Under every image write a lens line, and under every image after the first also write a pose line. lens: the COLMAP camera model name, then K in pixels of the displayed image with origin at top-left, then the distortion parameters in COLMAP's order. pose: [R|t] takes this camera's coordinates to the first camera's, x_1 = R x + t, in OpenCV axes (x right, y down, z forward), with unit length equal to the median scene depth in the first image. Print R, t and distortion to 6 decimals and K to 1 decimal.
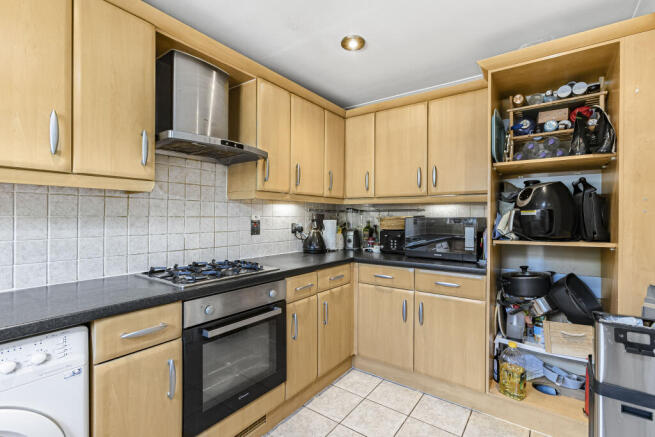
lens RADIAL K [[305.7, 0, 336.6], [0, 305.7, 218.1], [0, 0, 1]] dist [-0.011013, 0.009542]
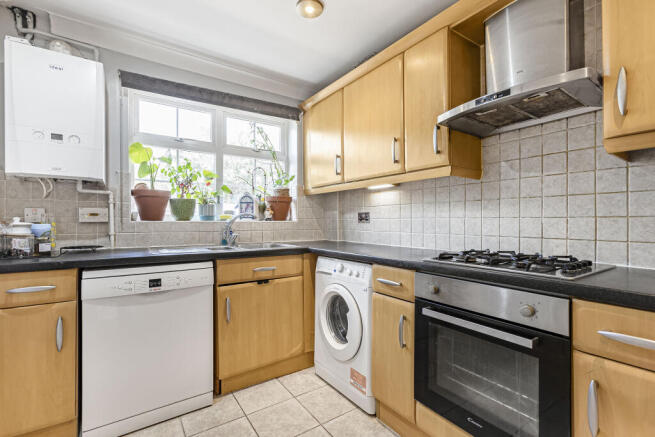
lens RADIAL K [[305.7, 0, 325.5], [0, 305.7, 218.9], [0, 0, 1]] dist [-0.011013, 0.009542]
pose [[-0.369187, -0.010449, -0.929296, 0.434751], [-0.006251, 0.999942, -0.008759, 0.062193], [0.929334, 0.002576, -0.369231, 0.734140]]
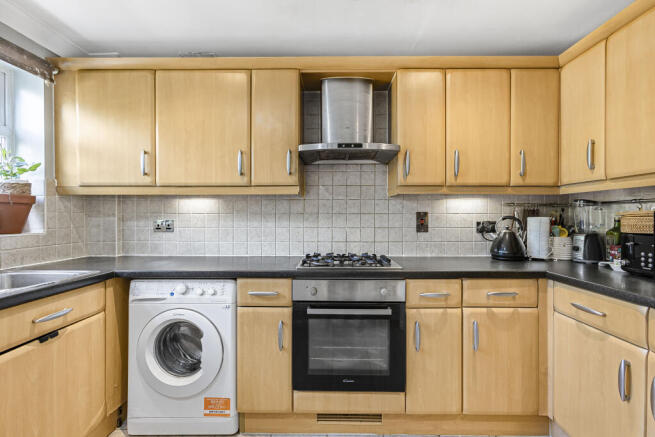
lens RADIAL K [[305.7, 0, 330.2], [0, 305.7, 216.6], [0, 0, 1]] dist [-0.011013, 0.009542]
pose [[0.558205, -0.003735, -0.829695, 0.426475], [-0.000930, 0.999986, -0.005127, 0.013110], [0.829703, 0.003633, 0.558194, 0.276518]]
